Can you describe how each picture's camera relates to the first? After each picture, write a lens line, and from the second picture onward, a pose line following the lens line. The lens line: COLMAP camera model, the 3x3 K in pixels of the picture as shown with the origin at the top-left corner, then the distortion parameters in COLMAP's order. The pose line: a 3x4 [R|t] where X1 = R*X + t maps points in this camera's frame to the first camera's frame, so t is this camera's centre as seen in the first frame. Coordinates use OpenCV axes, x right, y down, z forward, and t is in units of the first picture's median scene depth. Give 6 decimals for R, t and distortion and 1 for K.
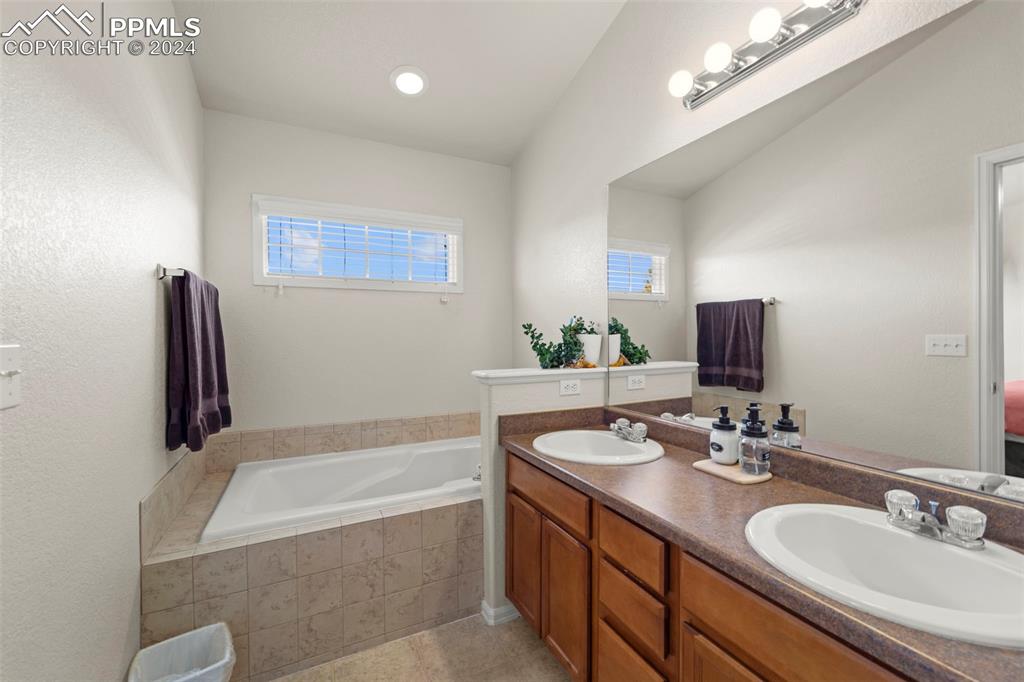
lens RADIAL K [[421.7, 0, 512.0], [0, 421.7, 341.0], [0, 0, 1]] dist [0.001394, -0.000115]
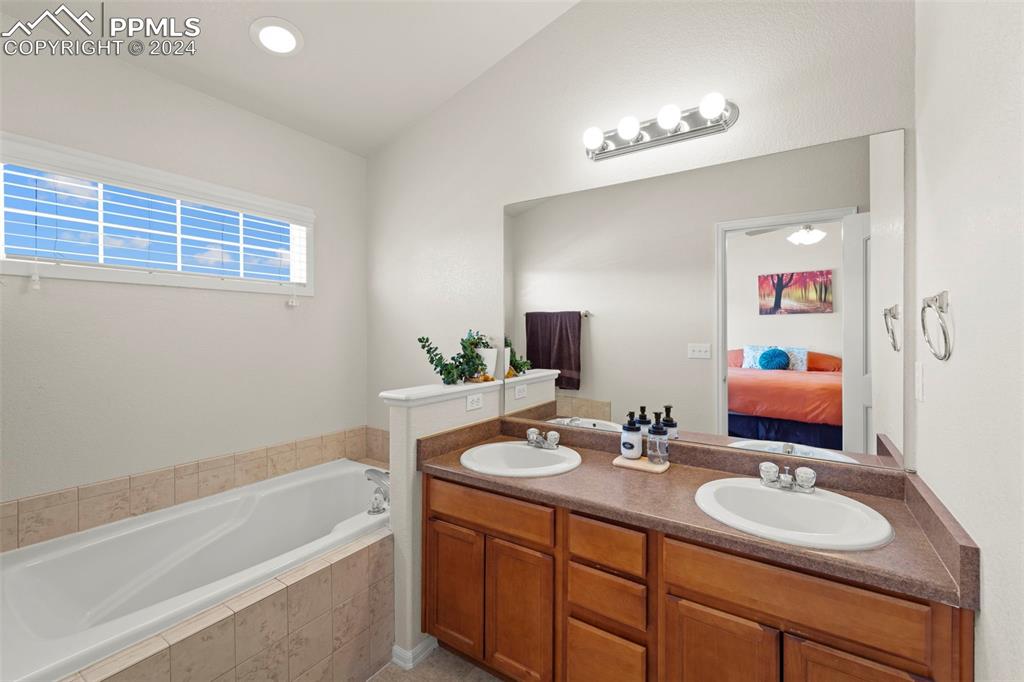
lens RADIAL K [[434.2, 0, 513.6], [0, 434.2, 333.9], [0, 0, 1]] dist [0.002335, -0.000334]
pose [[0.858712, 0.002308, 0.512453, -0.333764], [0.000860, 0.999982, -0.005945, -0.048974], [-0.512457, 0.005546, 0.858695, 0.065840]]
